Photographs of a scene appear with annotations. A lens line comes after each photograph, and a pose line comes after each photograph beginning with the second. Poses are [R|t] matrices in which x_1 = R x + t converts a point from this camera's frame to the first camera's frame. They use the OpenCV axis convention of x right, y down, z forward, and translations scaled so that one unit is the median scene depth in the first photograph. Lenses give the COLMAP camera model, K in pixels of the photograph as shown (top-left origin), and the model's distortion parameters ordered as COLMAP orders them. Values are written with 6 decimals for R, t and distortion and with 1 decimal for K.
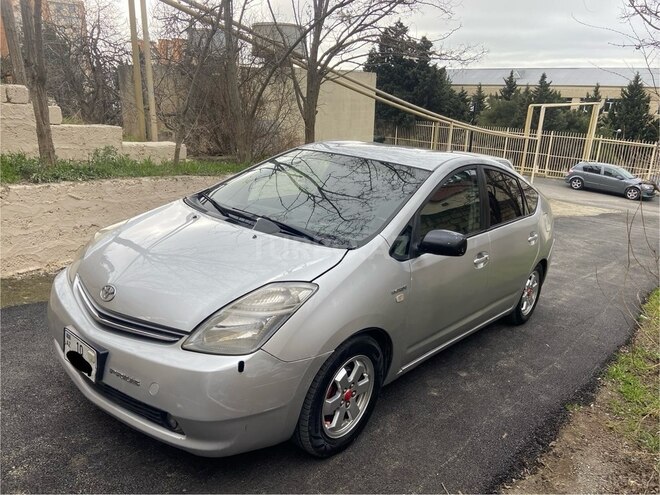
lens RADIAL K [[496.7, 0, 327.9], [0, 496.7, 248.5], [0, 0, 1]] dist [0.091689, -0.117486]
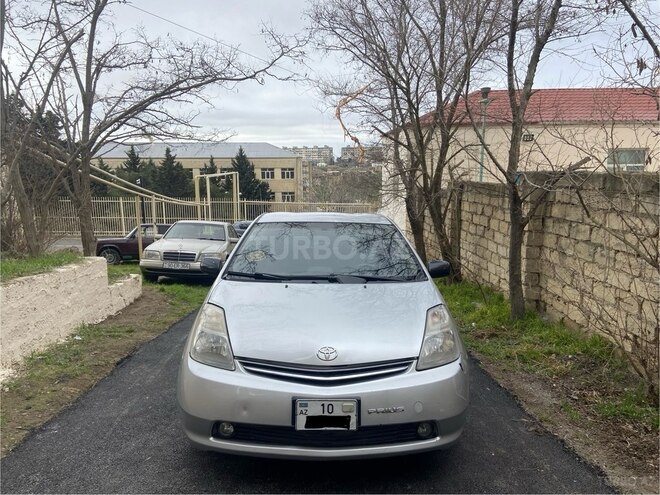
lens RADIAL K [[496.7, 0, 329.8], [0, 496.7, 245.2], [0, 0, 1]] dist [0.091689, -0.117486]
pose [[0.751693, -0.138333, 0.644842, -0.769625], [0.227429, 0.972150, -0.056565, -0.057931], [-0.619059, 0.189175, 0.762220, 0.058759]]
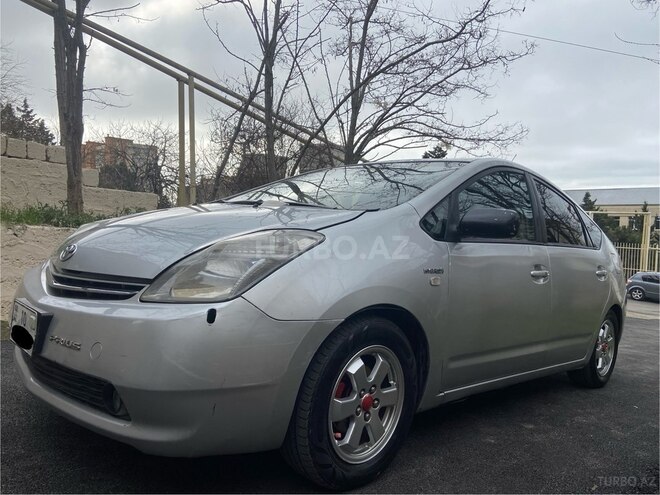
lens RADIAL K [[496.7, 0, 327.2], [0, 496.7, 245.3], [0, 0, 1]] dist [0.091689, -0.117486]
pose [[0.995902, -0.006363, -0.090209, 0.036152], [-0.015746, 0.970083, -0.242260, 0.183402], [0.089052, 0.242688, 0.966008, 0.169002]]
